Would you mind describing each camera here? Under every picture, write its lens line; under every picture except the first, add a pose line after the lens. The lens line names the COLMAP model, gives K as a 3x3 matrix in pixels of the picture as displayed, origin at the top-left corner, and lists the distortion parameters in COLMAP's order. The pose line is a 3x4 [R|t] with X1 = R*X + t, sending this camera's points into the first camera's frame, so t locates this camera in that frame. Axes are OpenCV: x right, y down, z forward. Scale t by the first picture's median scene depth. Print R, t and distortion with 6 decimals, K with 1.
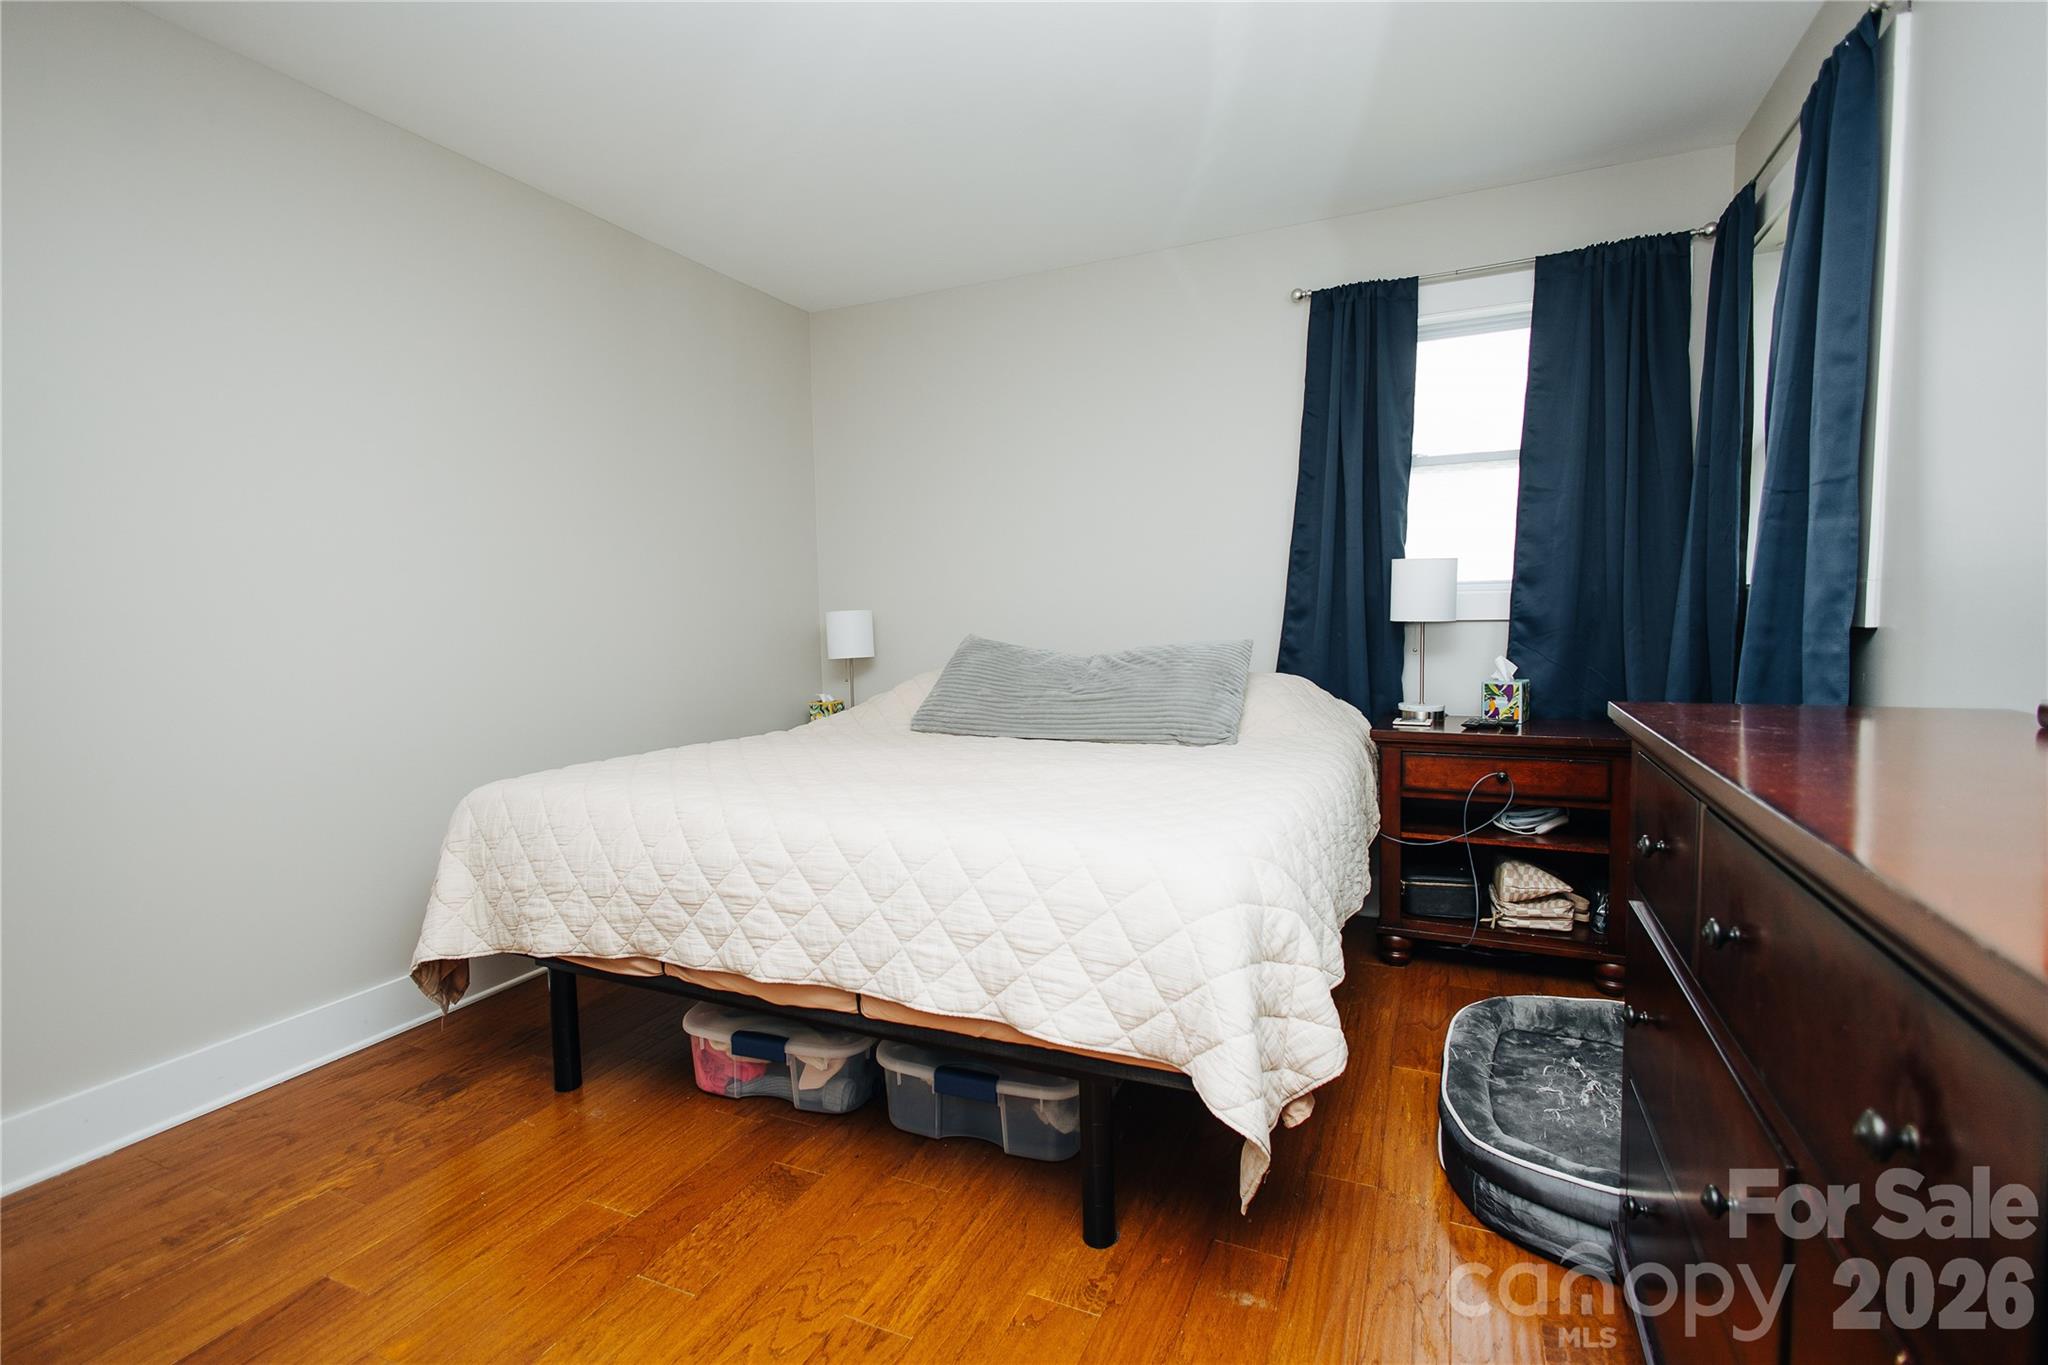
lens RADIAL K [[954.7, 0, 1029.9], [0, 954.7, 679.2], [0, 0, 1]] dist [0.015388, -0.004619]
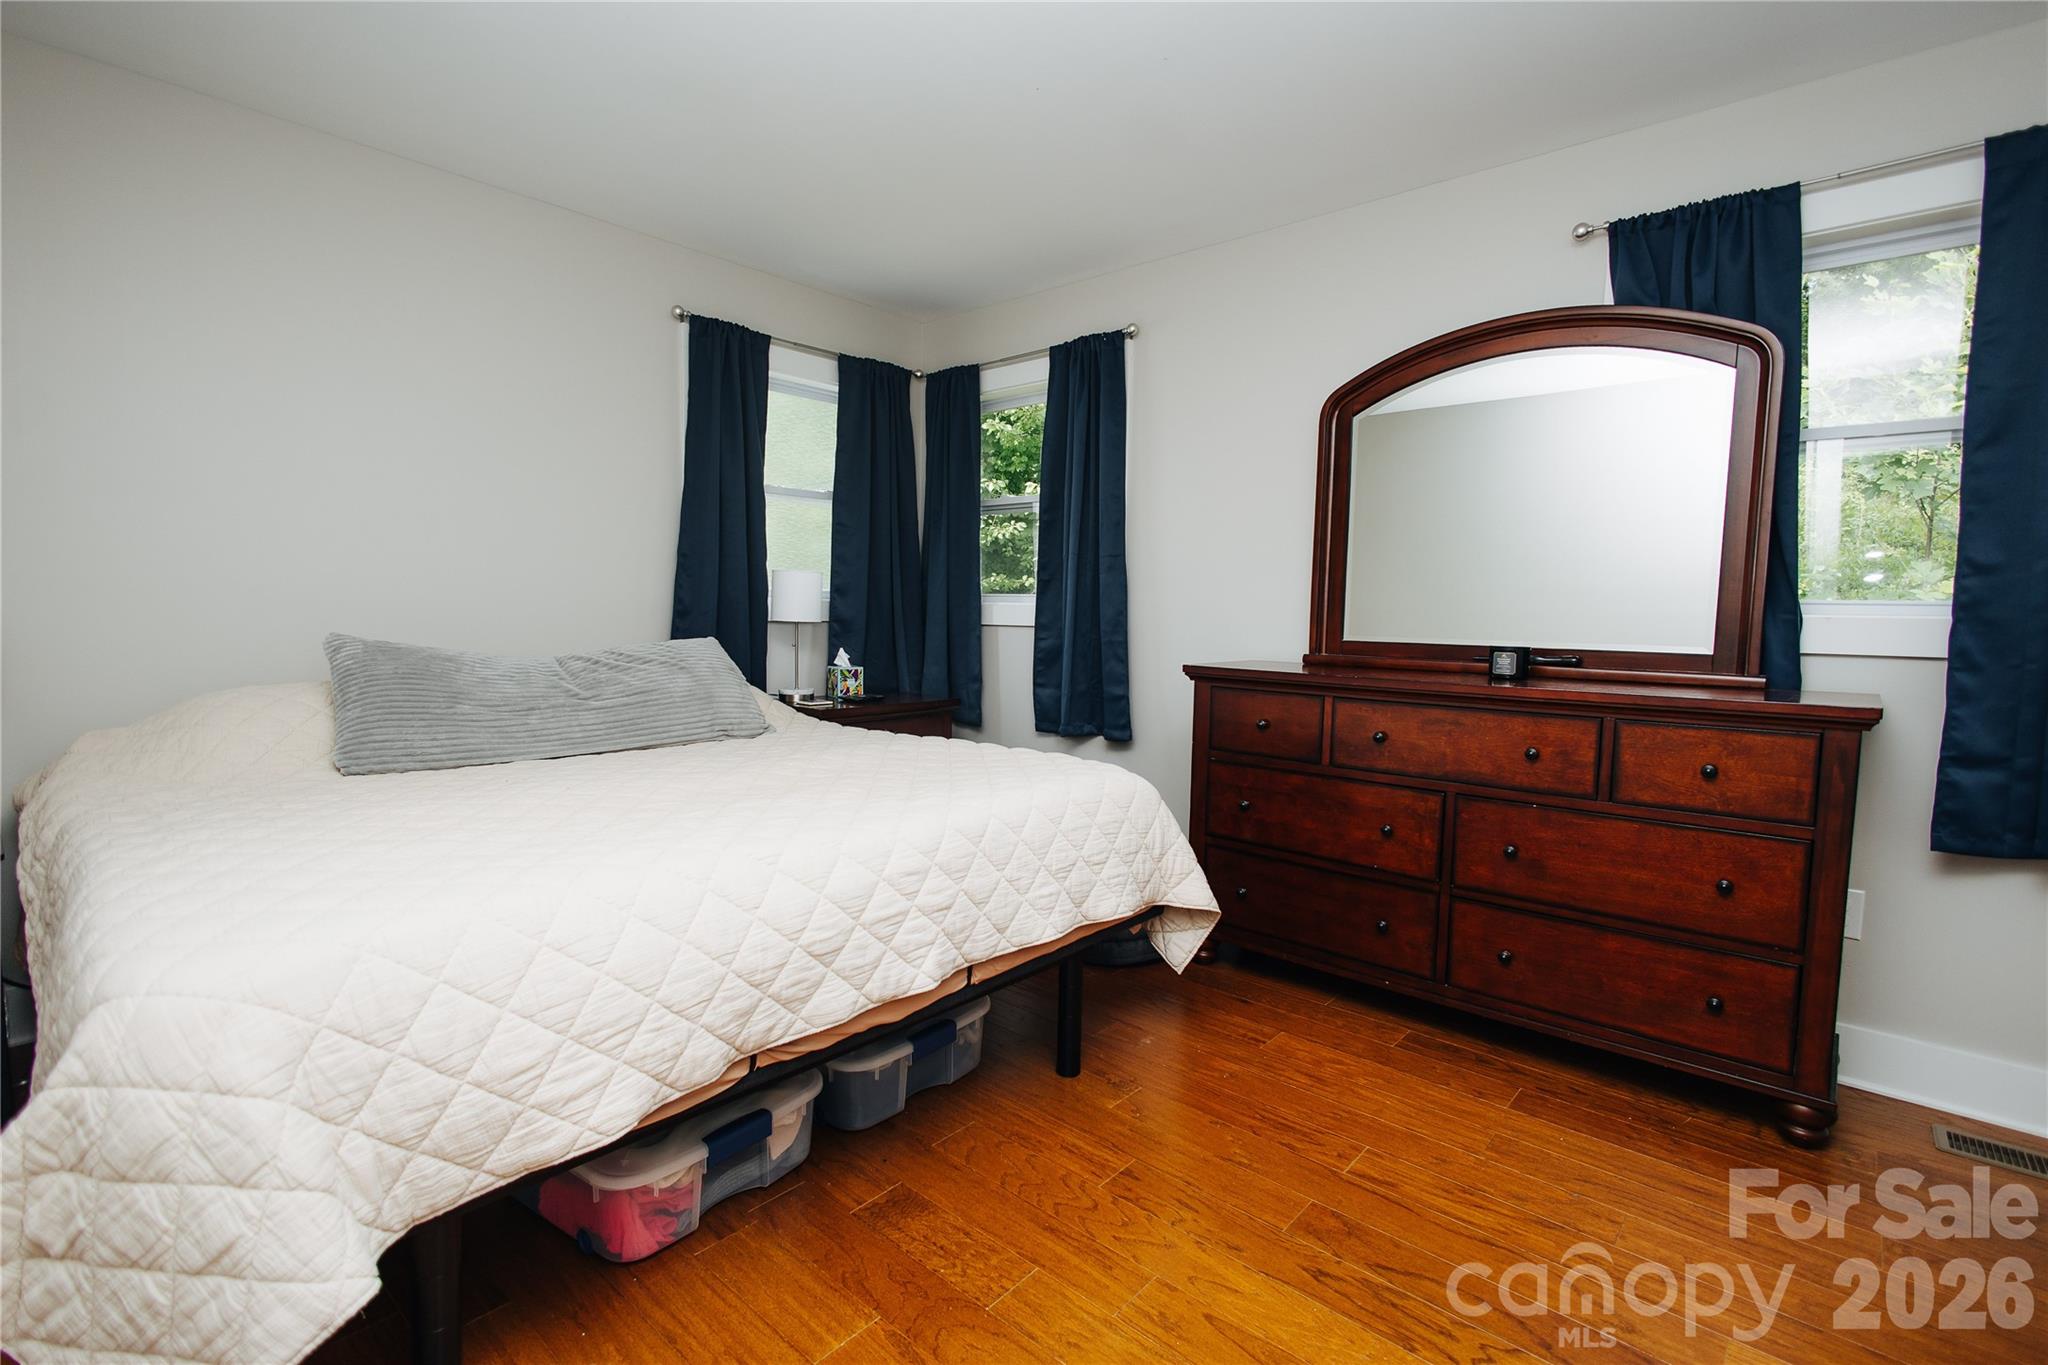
lens RADIAL K [[954.7, 0, 1038.6], [0, 954.7, 680.1], [0, 0, 1]] dist [0.015388, -0.004619]
pose [[0.276352, -0.051948, 0.959651, -0.725839], [0.049724, 0.997974, 0.039704, -0.020026], [-0.959769, 0.036745, 0.278375, 0.378402]]
